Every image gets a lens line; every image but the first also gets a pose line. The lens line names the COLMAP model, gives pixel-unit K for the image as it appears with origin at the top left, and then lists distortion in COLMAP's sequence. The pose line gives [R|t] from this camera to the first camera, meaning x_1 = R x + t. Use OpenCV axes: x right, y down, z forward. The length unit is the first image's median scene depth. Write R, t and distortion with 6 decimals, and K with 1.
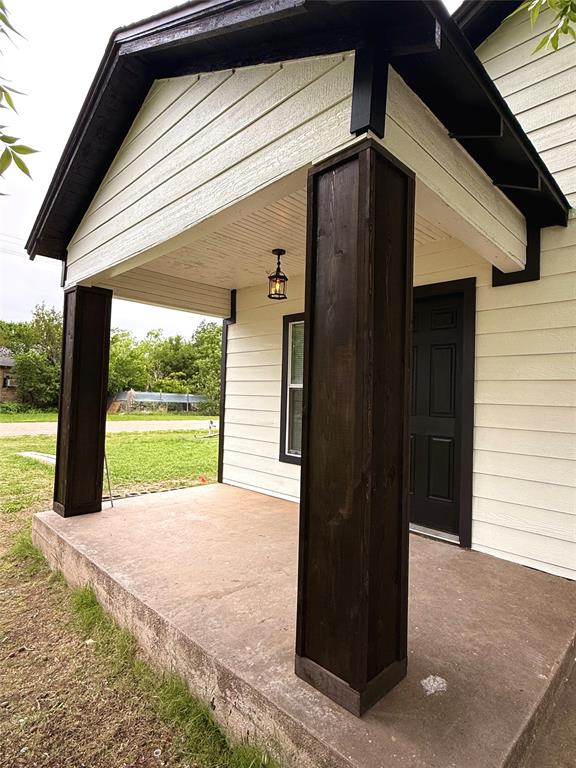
lens RADIAL K [[420.5, 0, 288.0], [0, 420.5, 384.0], [0, 0, 1]] dist [-0.001160, -0.000826]
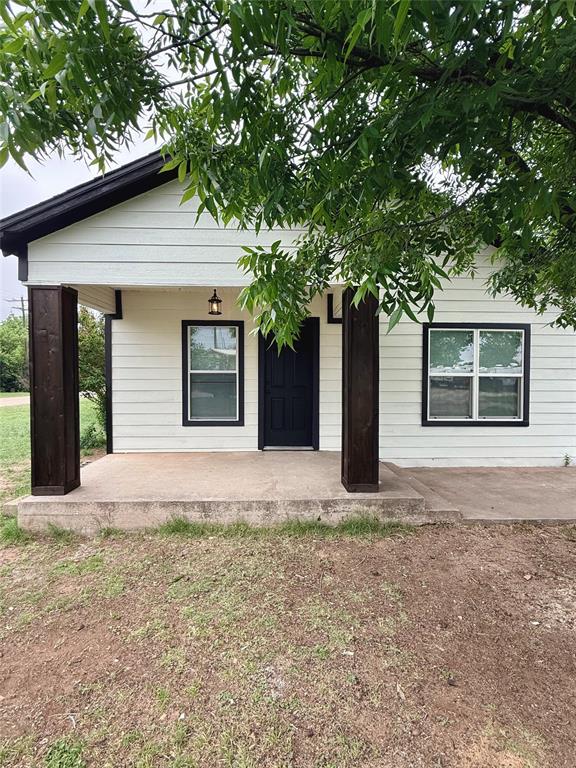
lens RADIAL K [[372.1, 0, 288.0], [0, 372.1, 384.0], [0, 0, 1]] dist [0.000486, 0.000126]
pose [[0.687705, -0.047710, 0.724420, -0.815567], [-0.002357, 0.997686, 0.067945, -0.048159], [-0.725986, -0.048434, 0.686002, -0.106268]]
